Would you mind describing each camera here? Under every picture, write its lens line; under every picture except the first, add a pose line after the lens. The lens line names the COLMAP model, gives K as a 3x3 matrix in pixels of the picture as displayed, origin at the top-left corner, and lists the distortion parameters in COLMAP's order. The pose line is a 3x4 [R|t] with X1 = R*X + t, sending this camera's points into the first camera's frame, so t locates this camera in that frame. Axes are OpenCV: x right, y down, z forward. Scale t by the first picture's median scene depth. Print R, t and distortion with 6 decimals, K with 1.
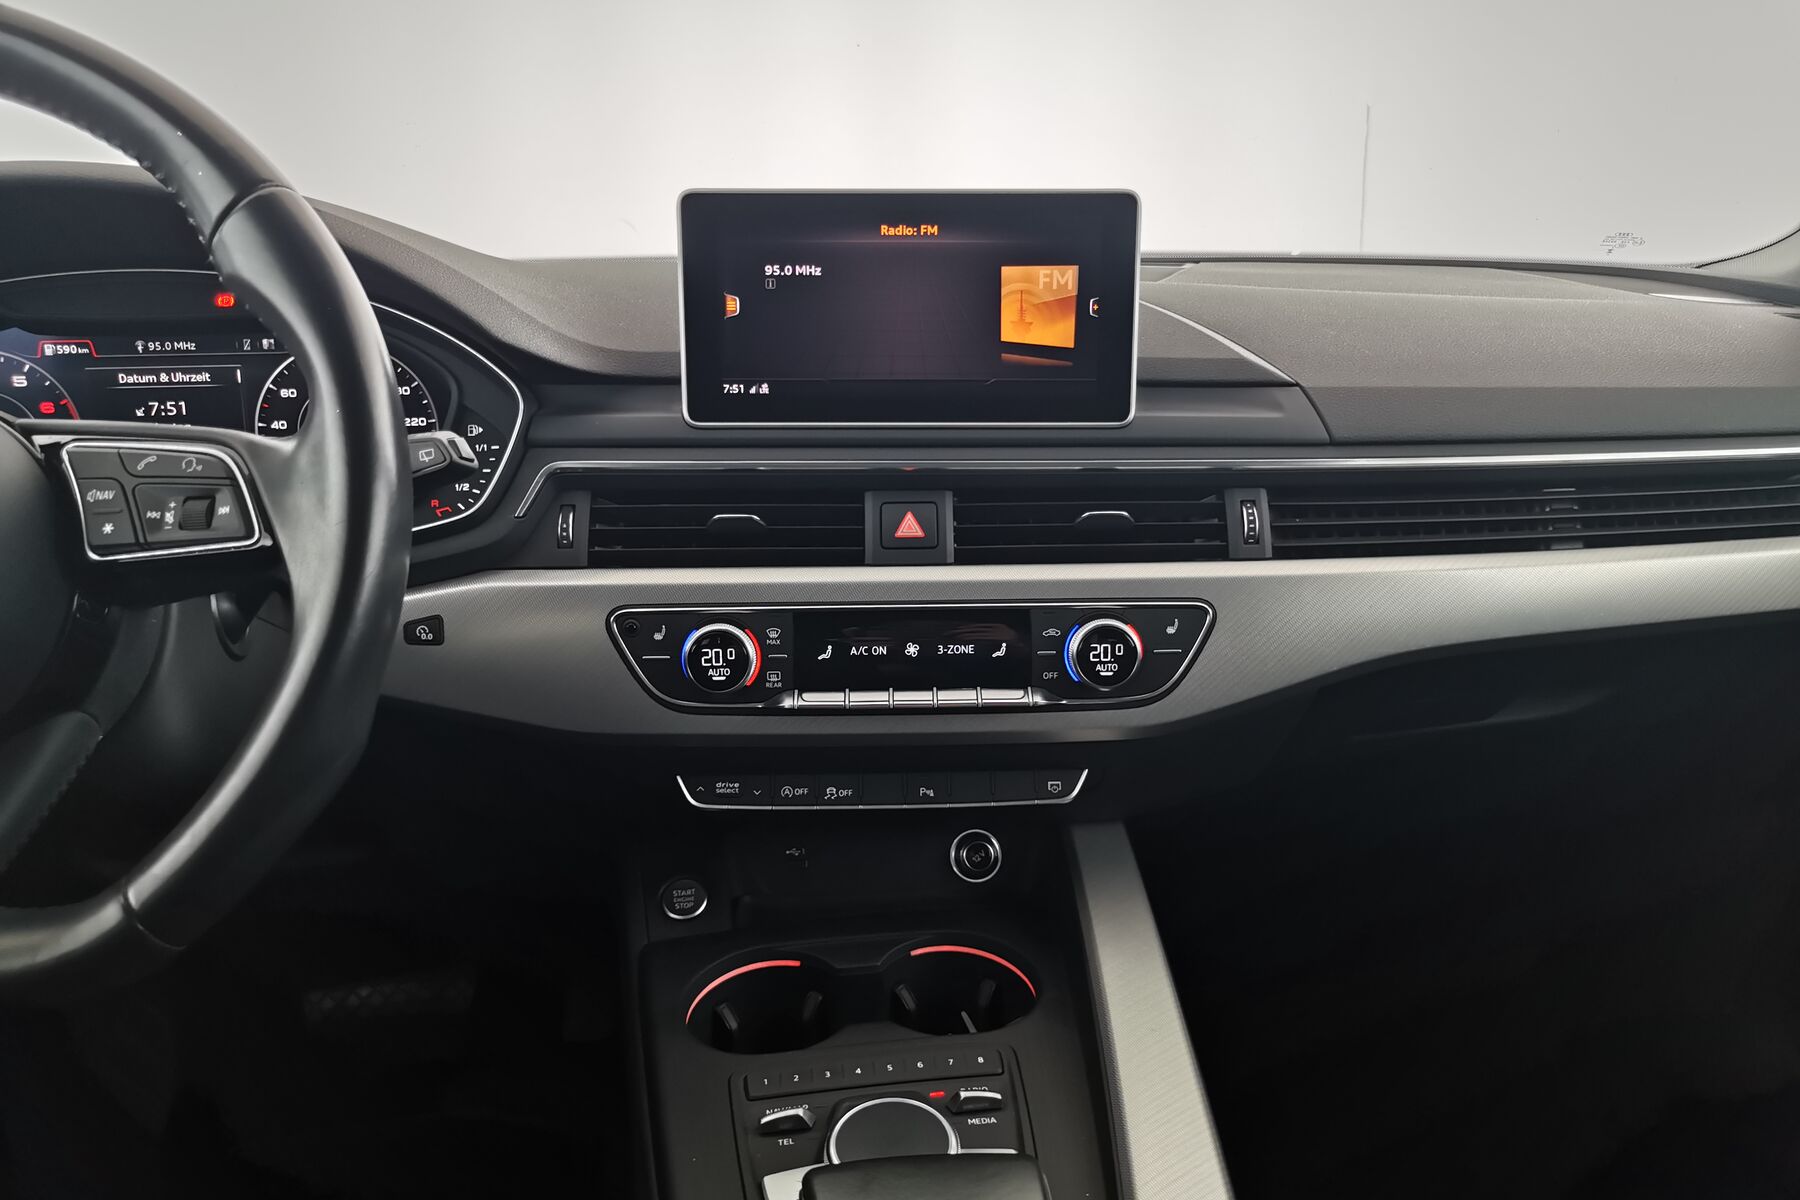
lens RADIAL K [[1445.2, 0, 906.1], [0, 1445.2, 586.0], [0, 0, 1]] dist [0.033044, -0.011209]
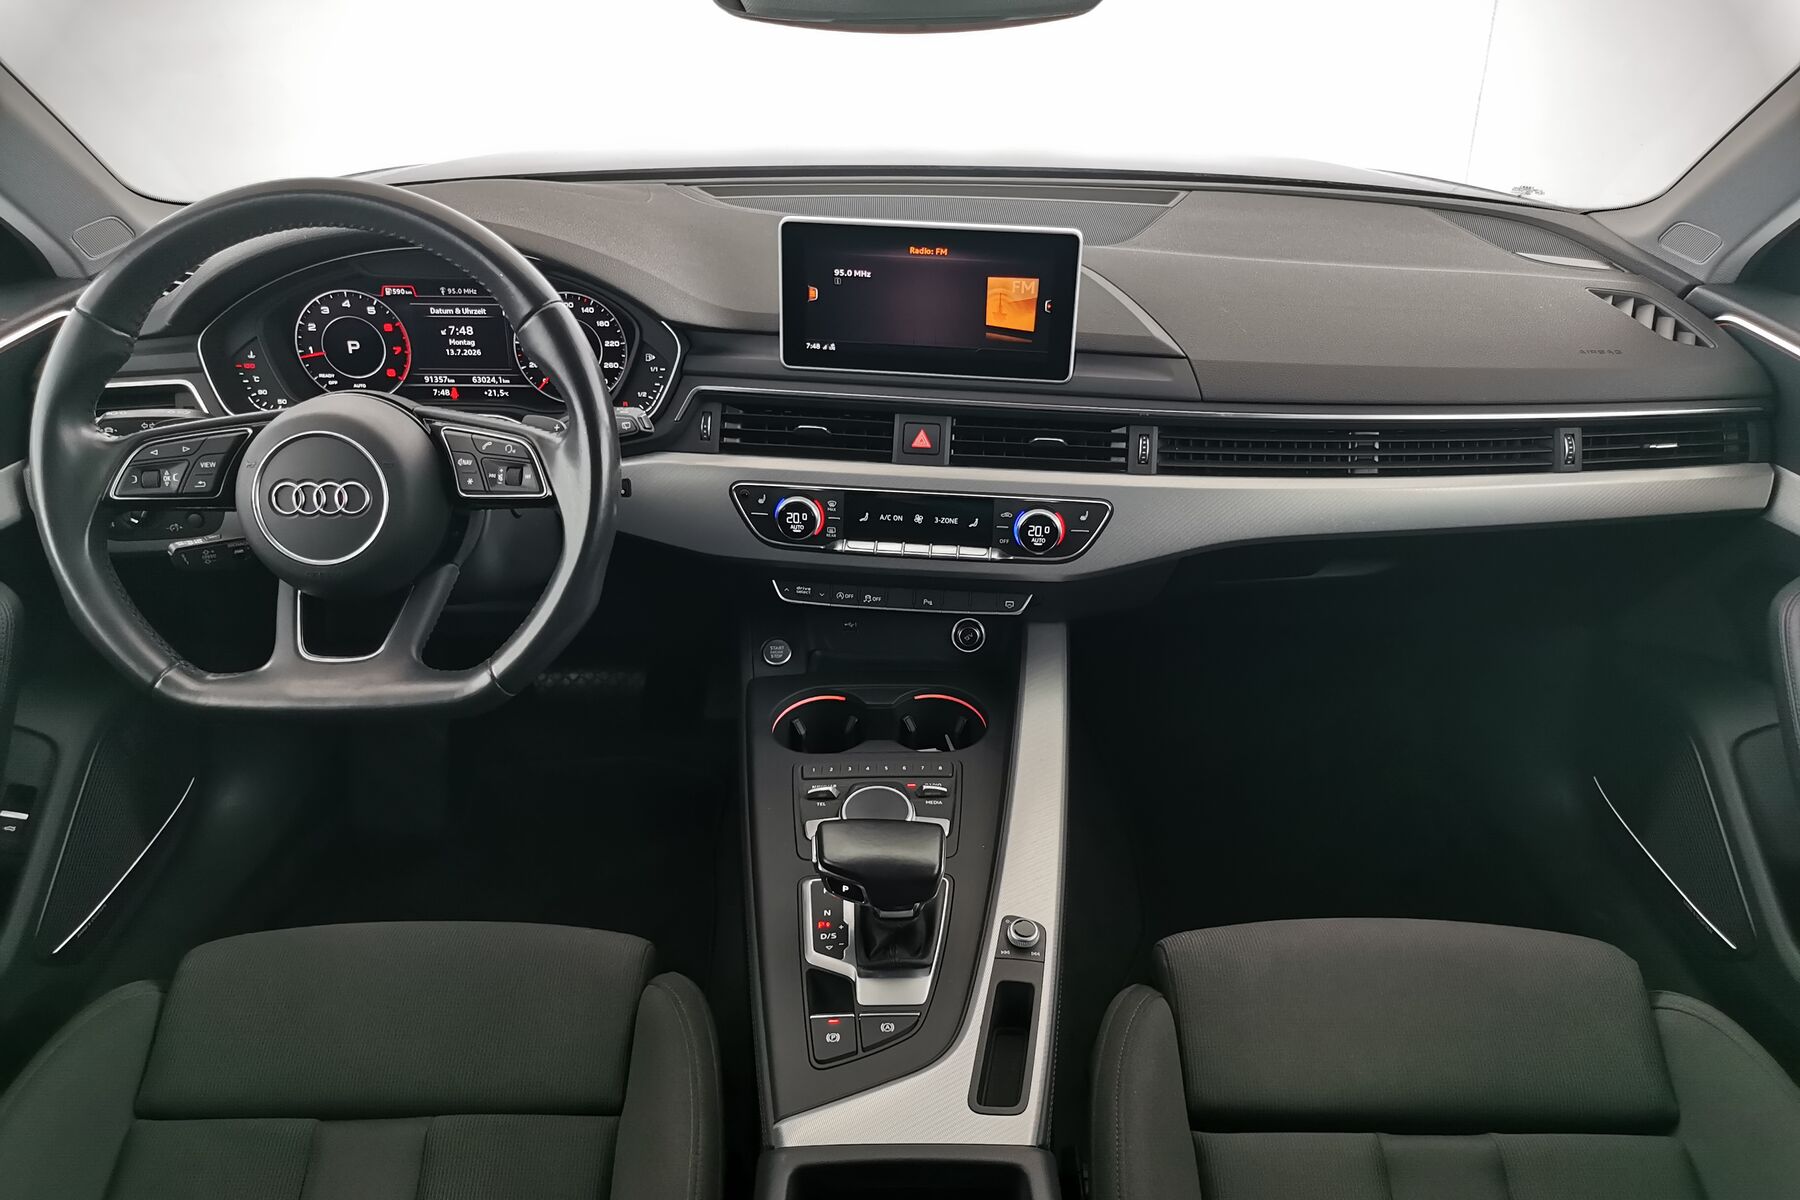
lens RADIAL K [[1445.2, 0, 894.3], [0, 1445.2, 597.0], [0, 0, 1]] dist [0.033044, -0.011209]
pose [[0.992354, 0.071073, -0.100910, 0.144089], [-0.045036, 0.969704, 0.240096, -0.252932], [0.114917, -0.233716, 0.965490, -0.553747]]
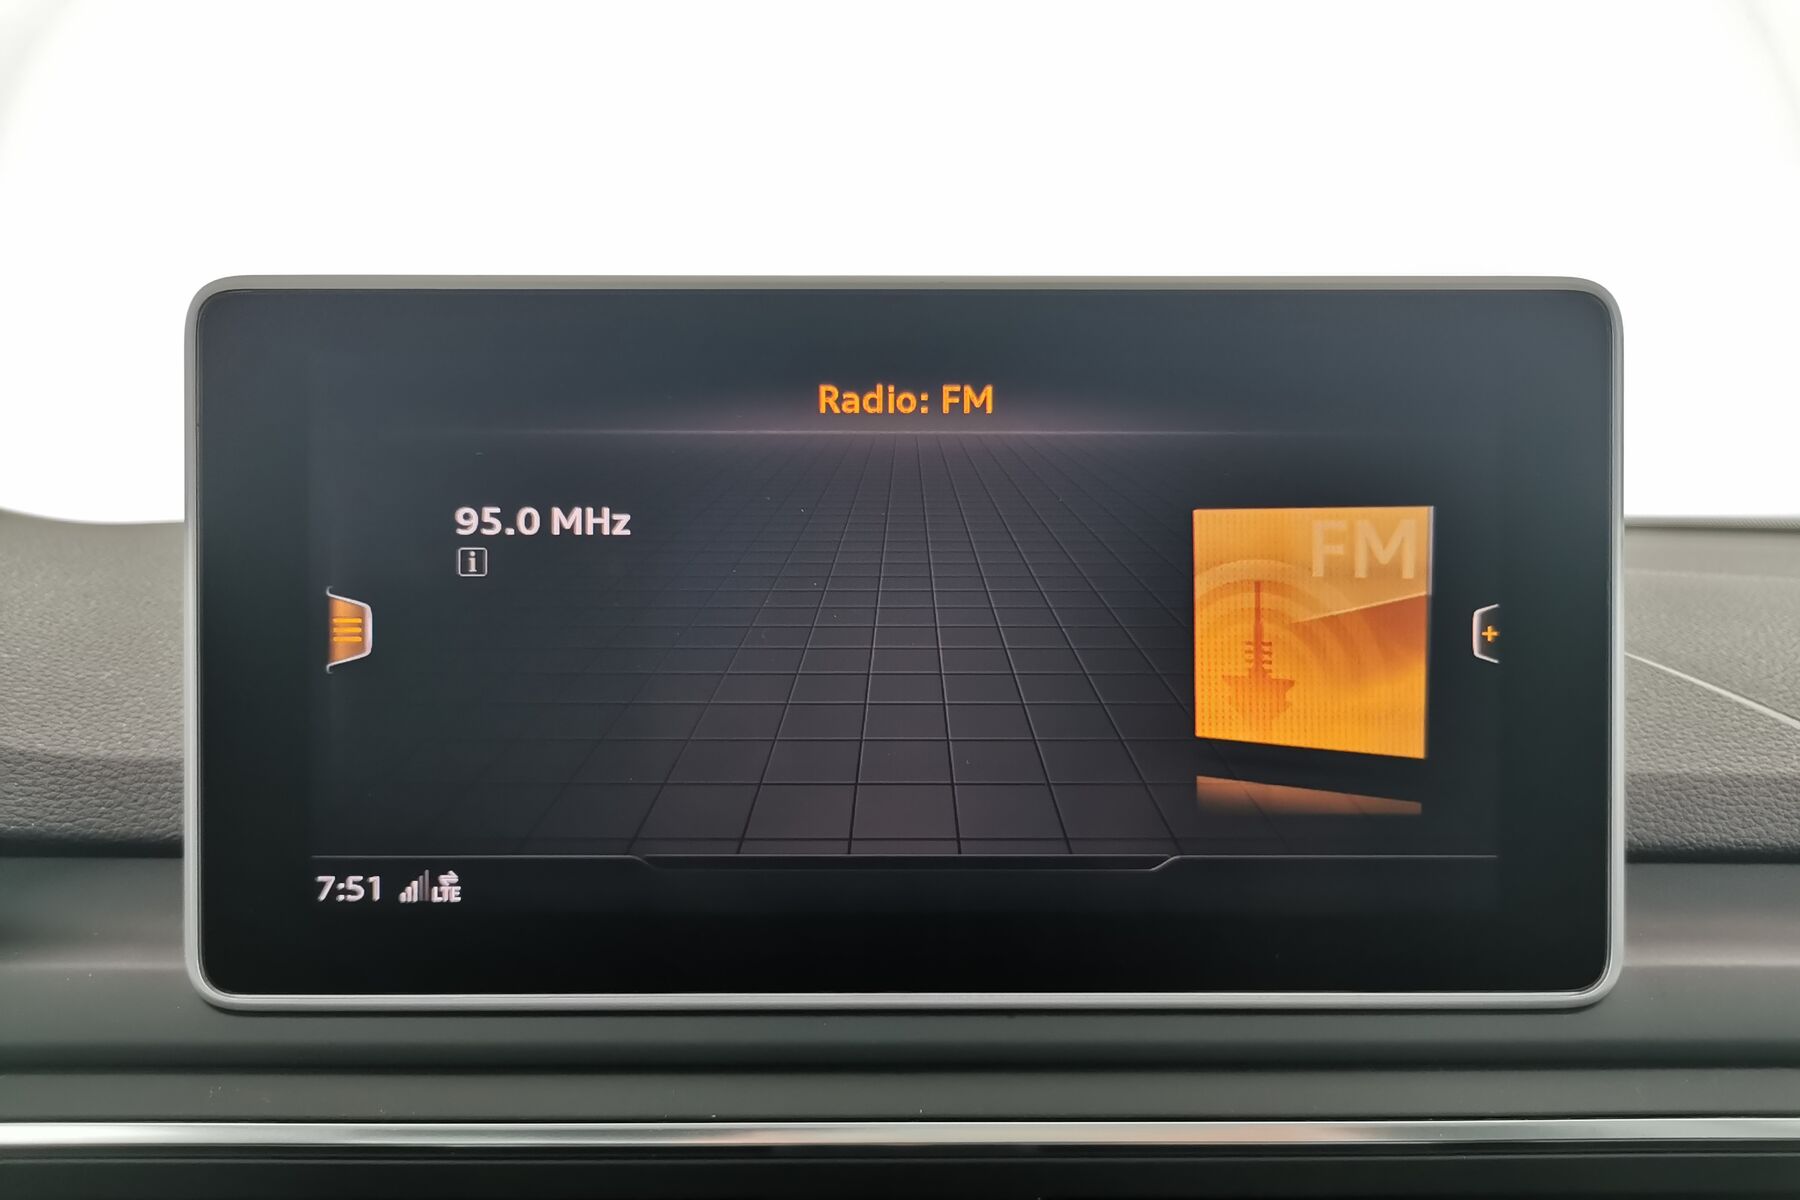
lens RADIAL K [[1445.2, 0, 898.2], [0, 1445.2, 594.4], [0, 0, 1]] dist [0.033044, -0.011209]
pose [[0.999991, -0.001005, -0.004019, 0.001746], [0.000258, 0.983363, -0.181650, -0.142481], [0.004134, 0.181647, 0.983355, 0.681025]]
